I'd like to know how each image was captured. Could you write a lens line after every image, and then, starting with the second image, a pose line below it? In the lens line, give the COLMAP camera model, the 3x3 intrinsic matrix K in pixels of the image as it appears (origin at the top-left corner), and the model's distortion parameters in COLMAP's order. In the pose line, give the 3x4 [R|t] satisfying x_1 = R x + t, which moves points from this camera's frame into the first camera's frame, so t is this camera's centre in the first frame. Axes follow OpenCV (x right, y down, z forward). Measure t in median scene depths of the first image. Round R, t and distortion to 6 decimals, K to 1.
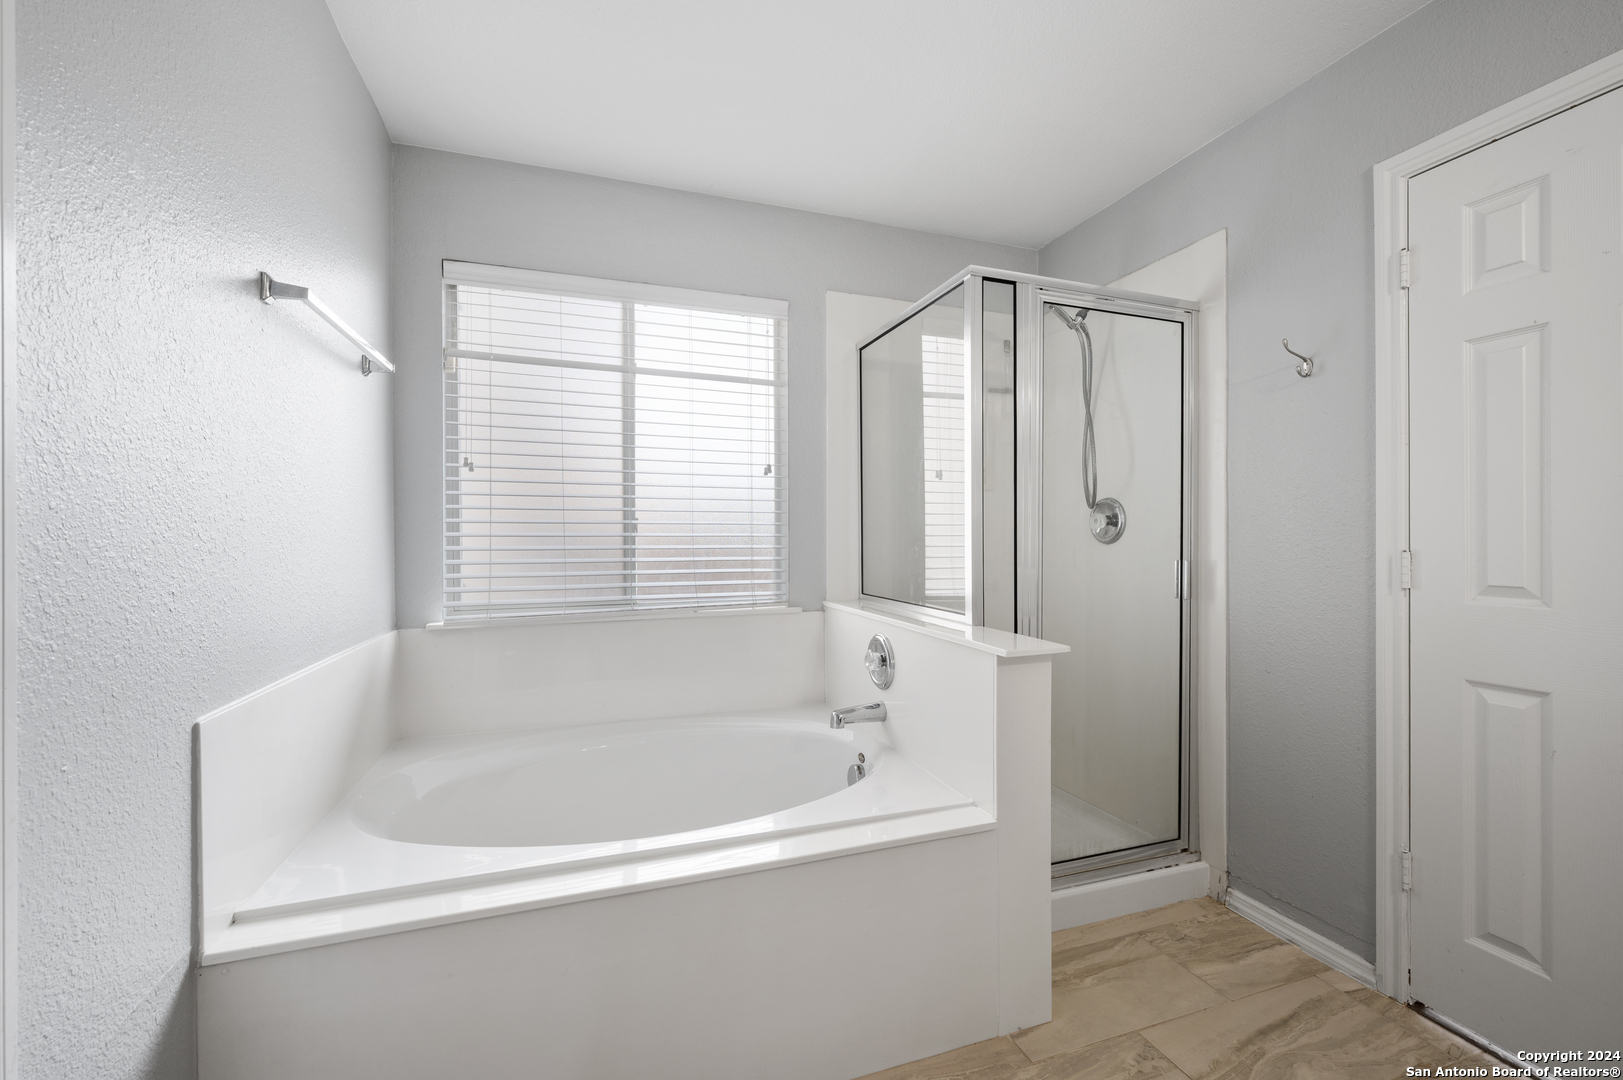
lens RADIAL K [[649.6, 0, 813.7], [0, 649.6, 544.7], [0, 0, 1]] dist [0.003801, -0.000085]
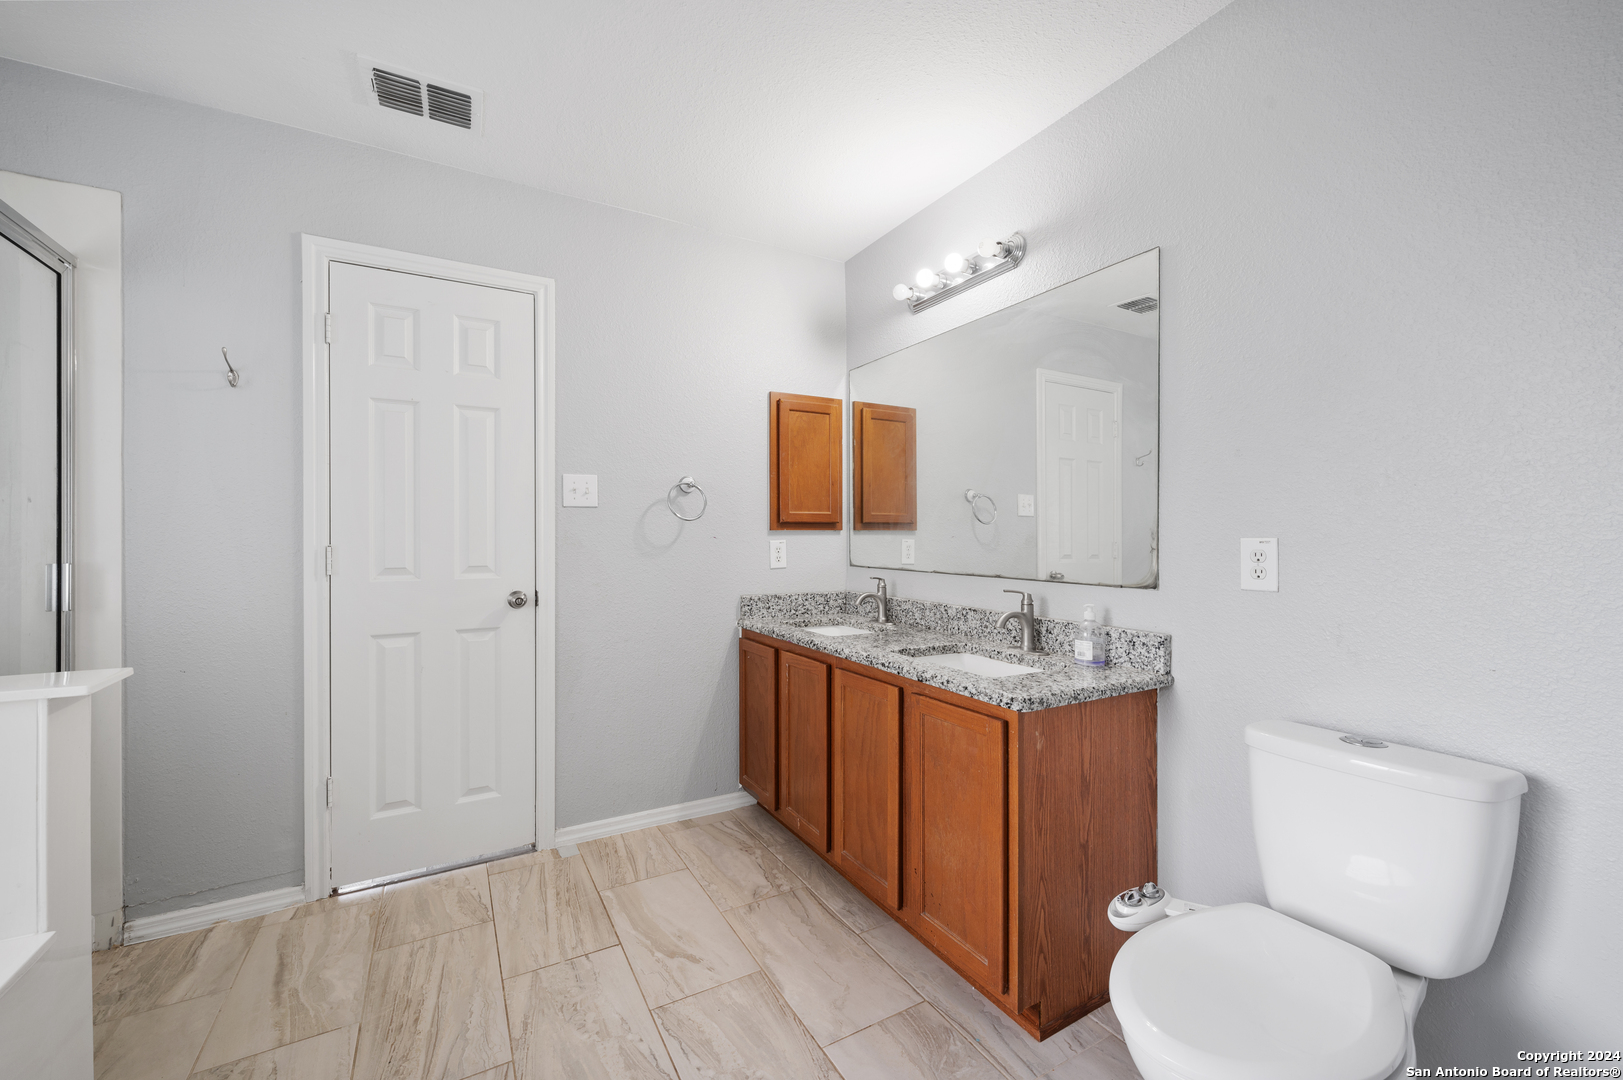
lens RADIAL K [[649.6, 0, 816.7], [0, 649.6, 528.7], [0, 0, 1]] dist [0.003801, -0.000085]
pose [[-0.169667, 0.001659, 0.985500, -0.529733], [0.005050, 0.999987, -0.000814, -0.018850], [-0.985488, 0.004838, -0.169673, 0.261540]]
